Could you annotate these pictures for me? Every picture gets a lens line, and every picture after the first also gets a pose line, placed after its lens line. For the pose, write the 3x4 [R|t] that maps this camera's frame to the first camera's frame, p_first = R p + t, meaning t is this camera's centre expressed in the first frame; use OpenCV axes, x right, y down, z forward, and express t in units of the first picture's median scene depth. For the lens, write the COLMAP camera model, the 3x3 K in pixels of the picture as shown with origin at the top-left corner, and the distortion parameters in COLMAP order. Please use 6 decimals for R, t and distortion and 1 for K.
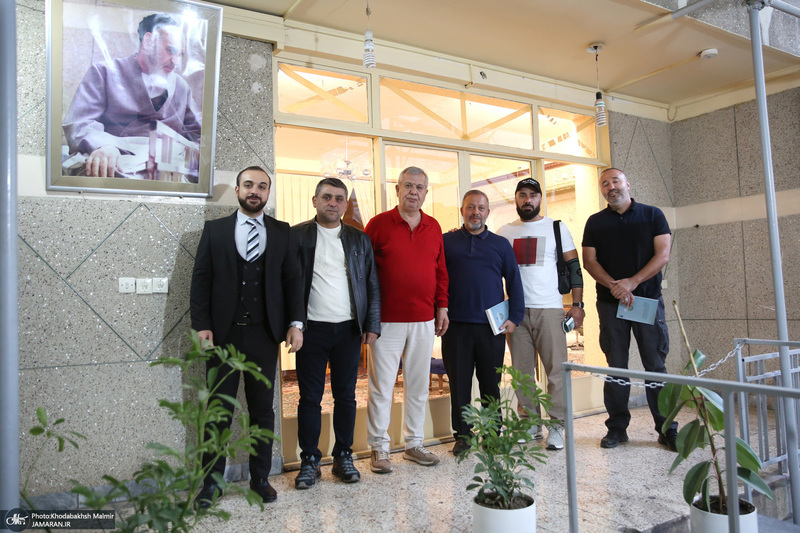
lens RADIAL K [[638.5, 0, 399.0], [0, 638.5, 266.5], [0, 0, 1]] dist [-0.004935, -0.001187]
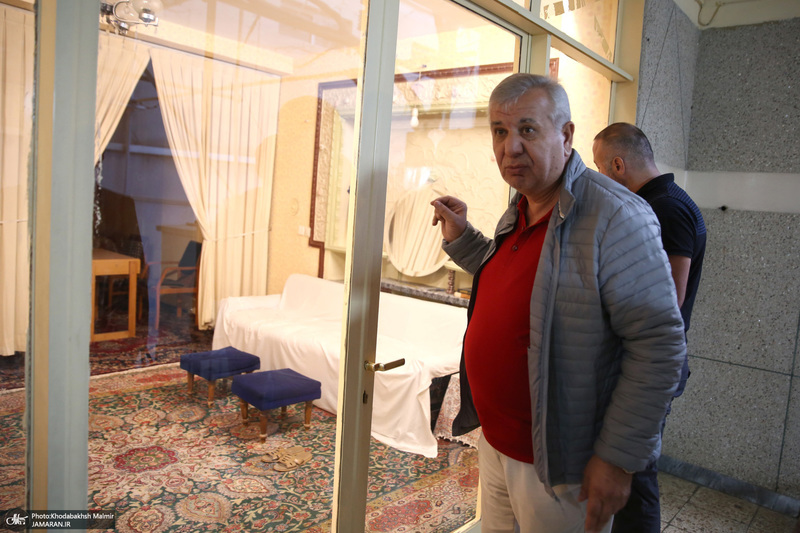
lens RADIAL K [[597.4, 0, 432.3], [0, 597.4, 250.5], [0, 0, 1]] dist [-0.048080, 0.006772]
pose [[0.943766, 0.079018, 0.321033, 0.029310], [-0.118710, 0.987257, 0.105979, -0.053783], [-0.308568, -0.138129, 0.941120, 0.588148]]
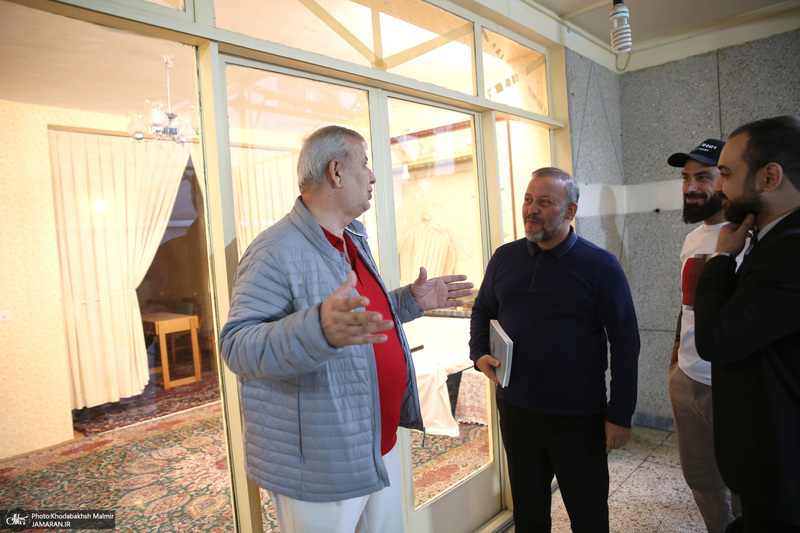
lens RADIAL K [[563.2, 0, 403.6], [0, 563.2, 265.3], [0, 0, 1]] dist [-0.081058, 0.060902]
pose [[0.963391, -0.041177, 0.264918, -0.008345], [0.021032, 0.996697, 0.078437, -0.060396], [-0.267273, -0.069994, 0.961075, 0.463876]]
